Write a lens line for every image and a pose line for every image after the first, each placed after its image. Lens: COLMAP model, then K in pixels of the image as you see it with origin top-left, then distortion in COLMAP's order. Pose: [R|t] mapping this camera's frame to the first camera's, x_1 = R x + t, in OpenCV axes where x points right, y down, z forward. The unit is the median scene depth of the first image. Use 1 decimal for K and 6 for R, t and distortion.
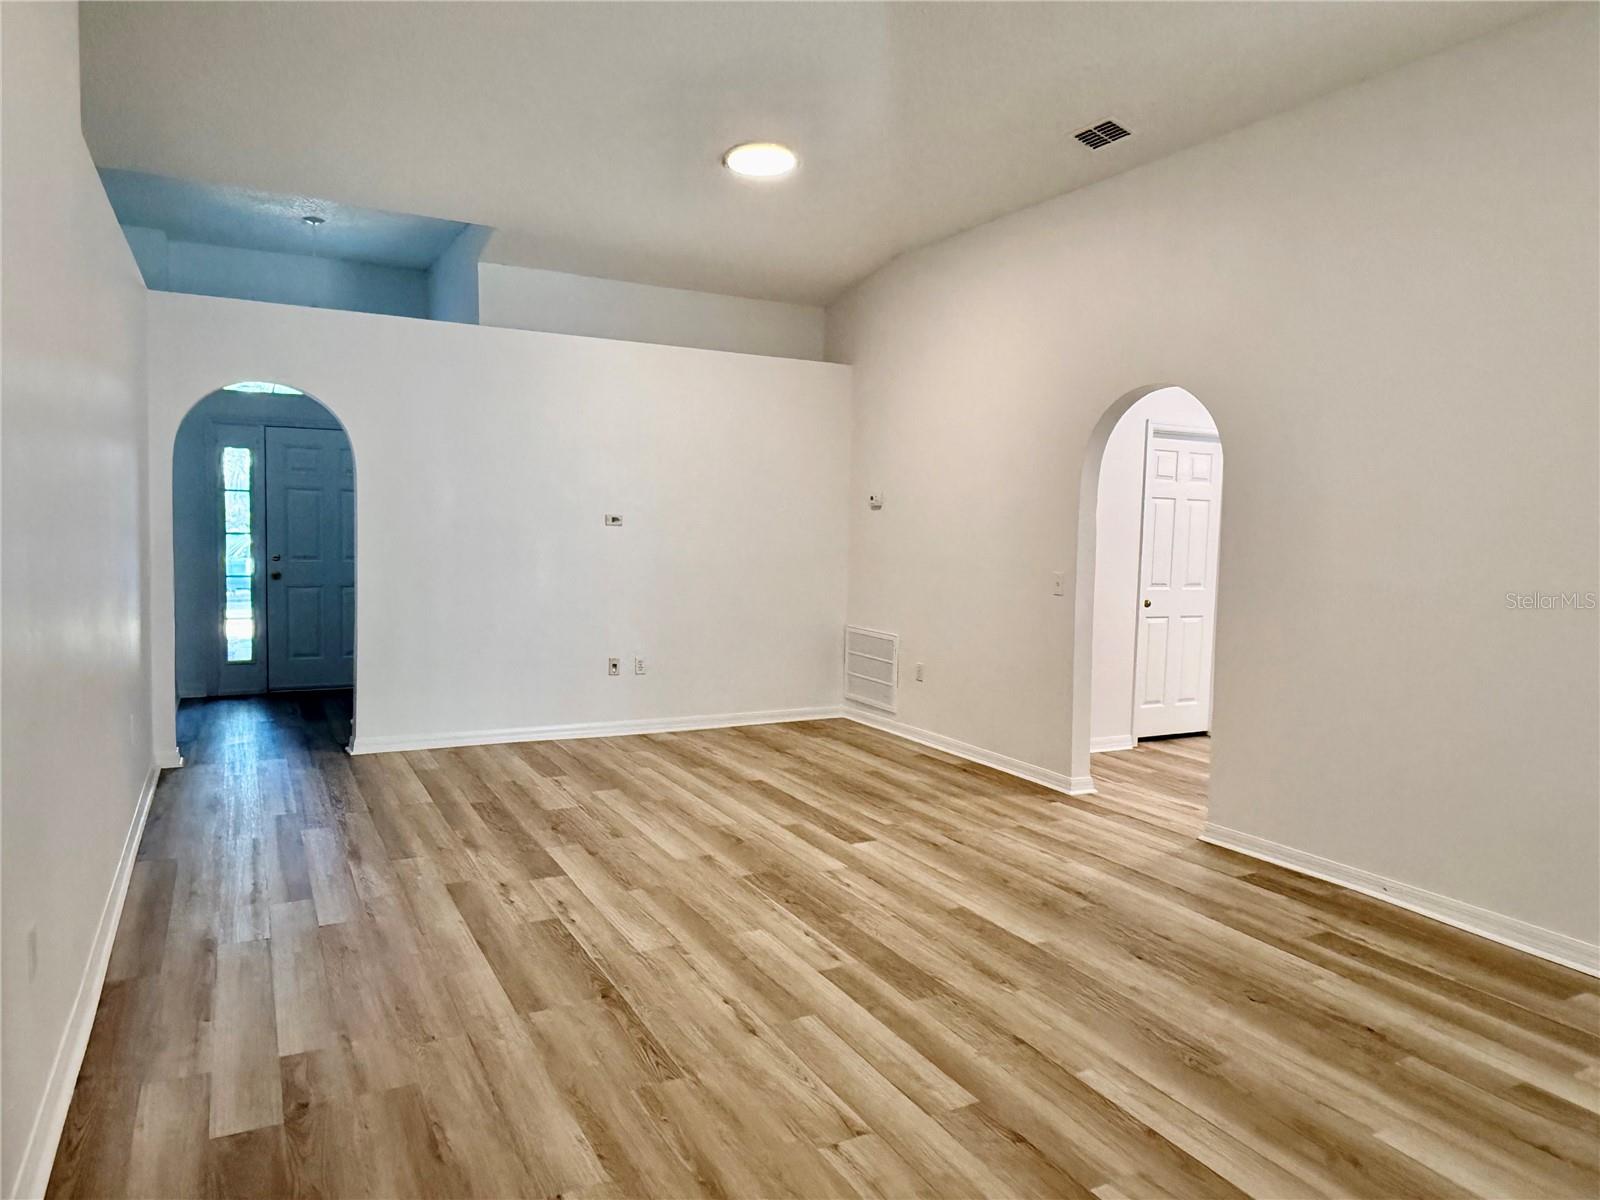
lens RADIAL K [[1004.7, 0, 800.0], [0, 1004.7, 600.0], [0, 0, 1]] dist [0.001235, 0.000641]
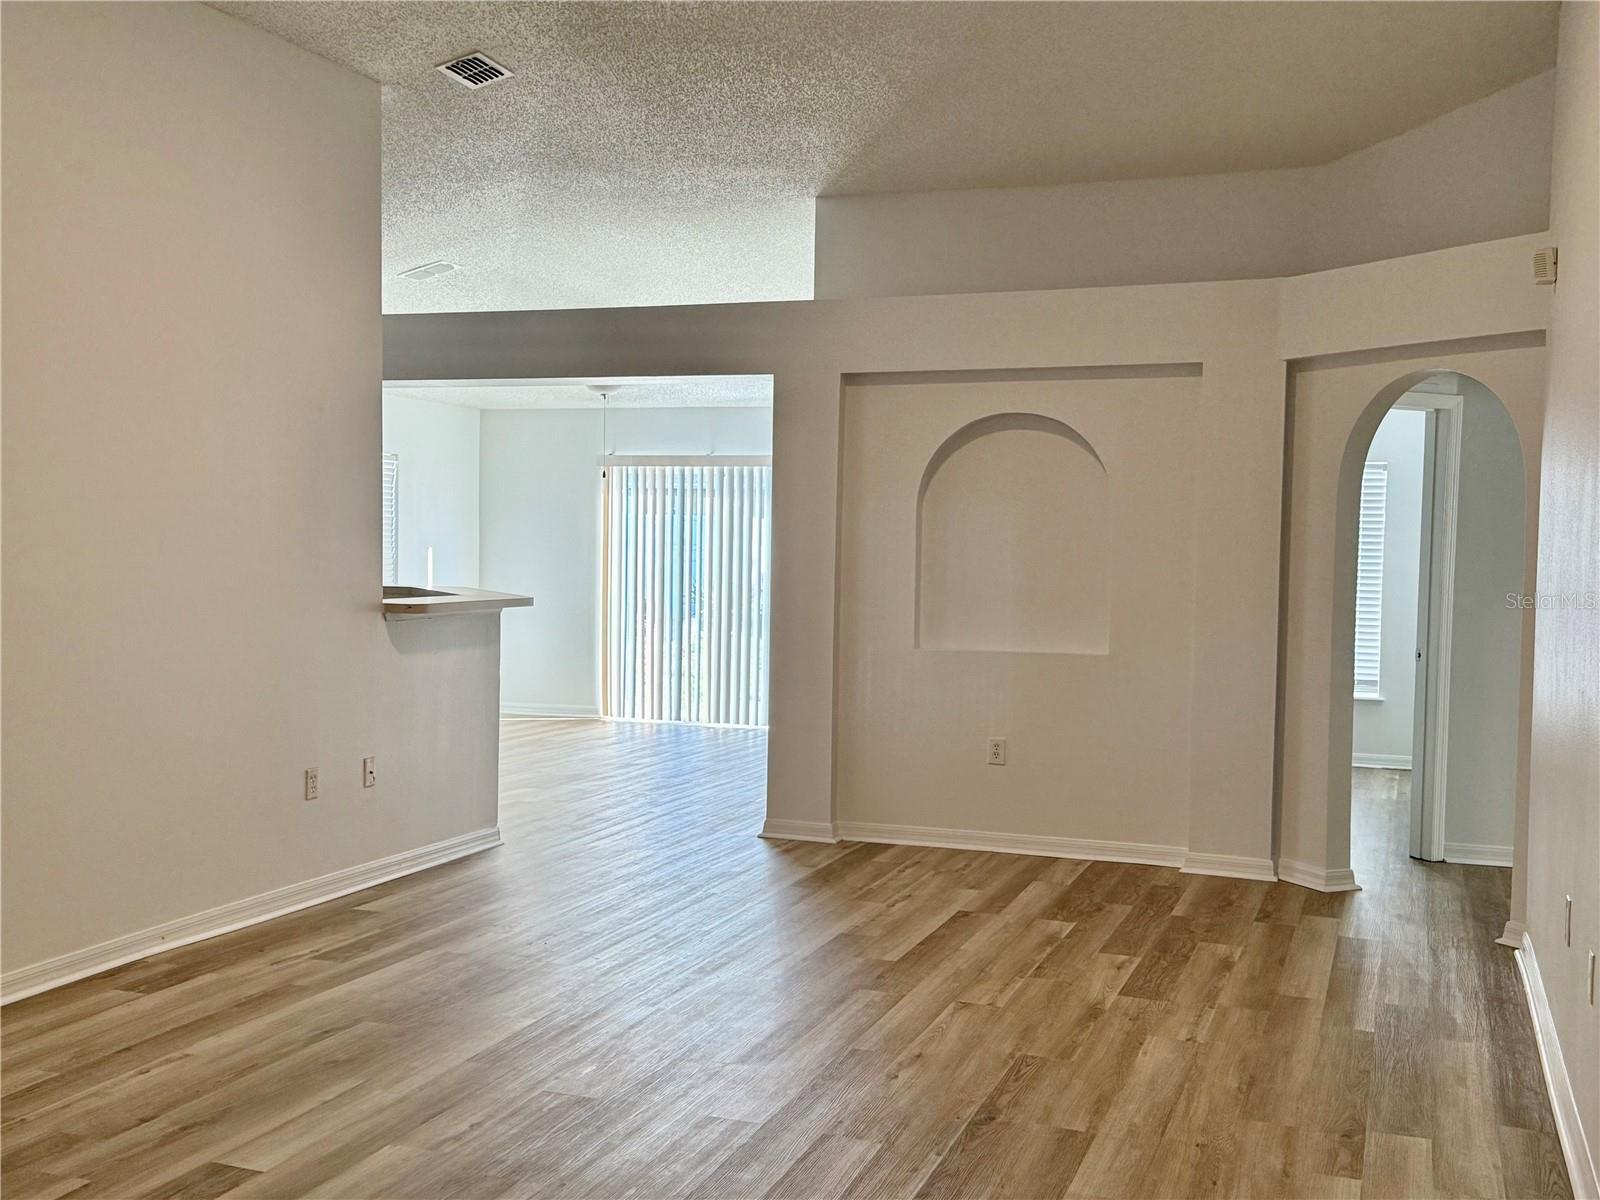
lens RADIAL K [[1648.4, 0, 794.6], [0, 1648.4, 617.4], [0, 0, 1]] dist [0.217206, -0.462007]
pose [[-0.649715, -0.073107, 0.756655, -0.998304], [0.024421, 0.992844, 0.116896, -0.165082], [-0.759786, 0.094427, -0.643280, 1.782345]]
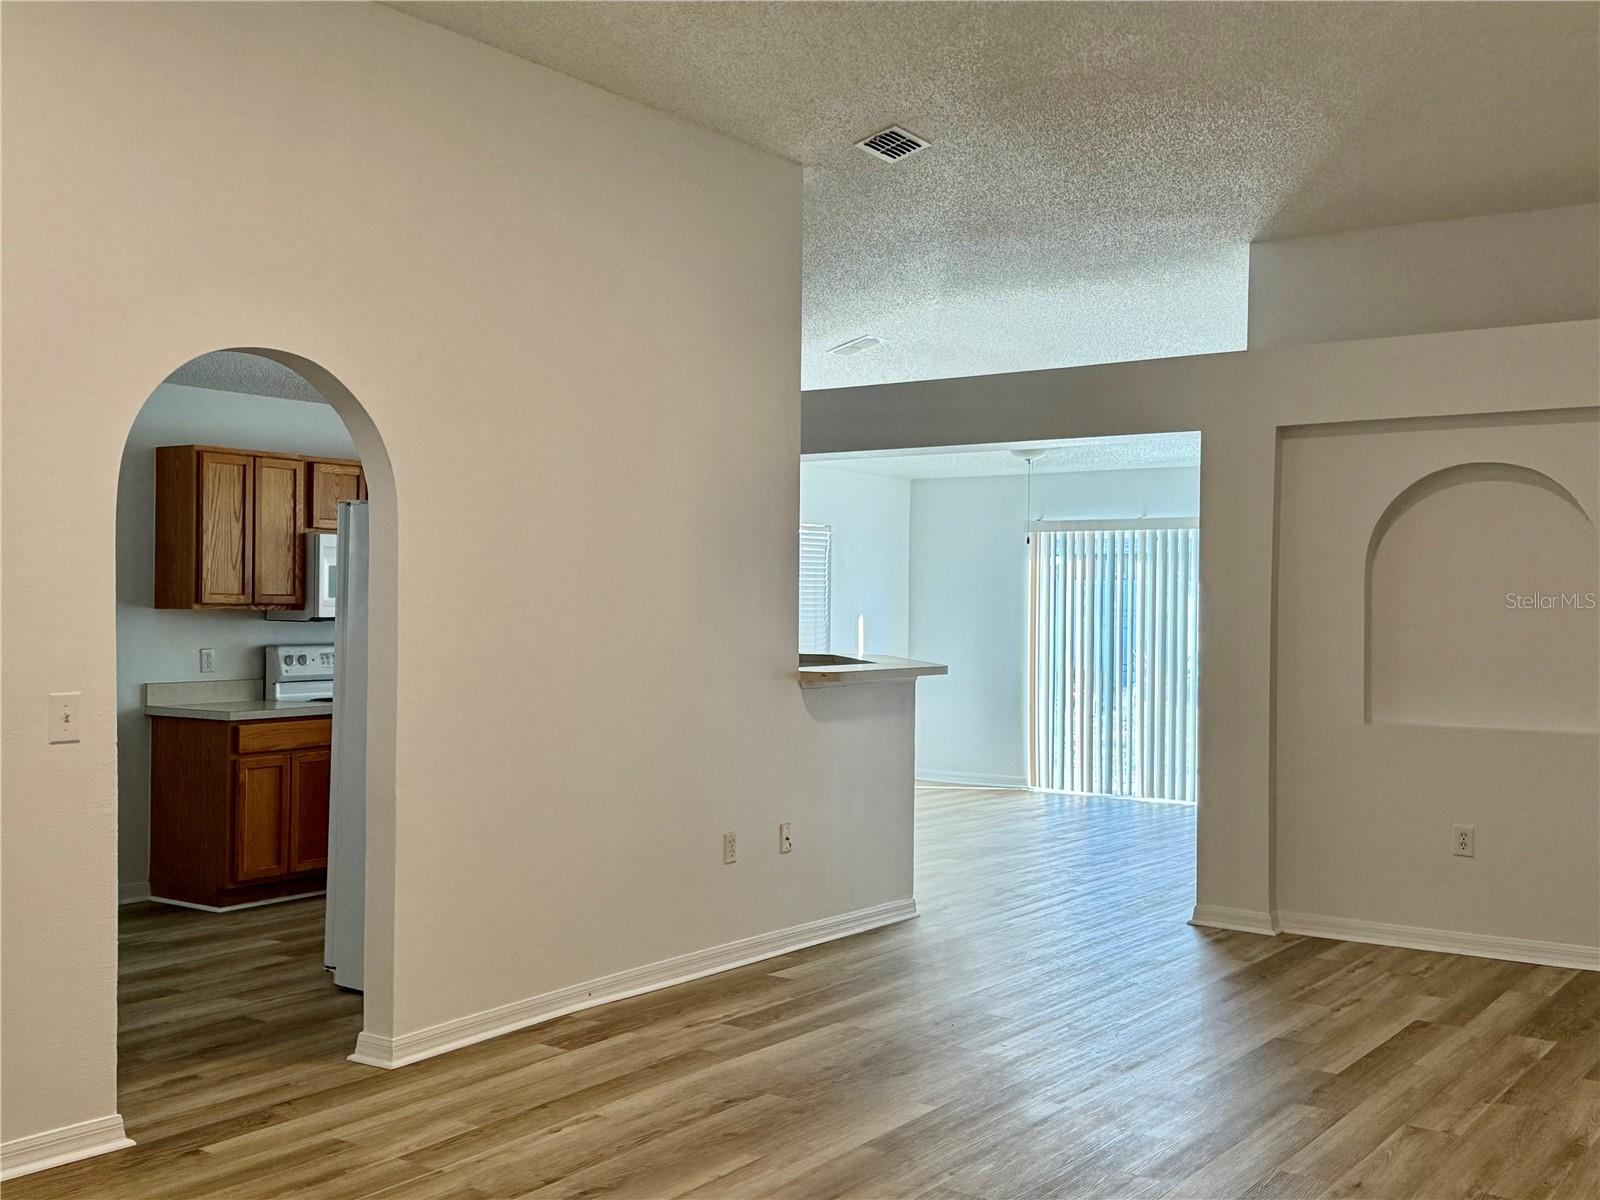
lens RADIAL K [[1648.4, 0, 794.6], [0, 1648.4, 617.4], [0, 0, 1]] dist [0.217206, -0.462007]
pose [[-0.427556, -0.039907, 0.903107, -0.973678], [0.048612, 0.996565, 0.067051, -0.160571], [-0.902681, 0.072570, -0.424148, 1.719102]]
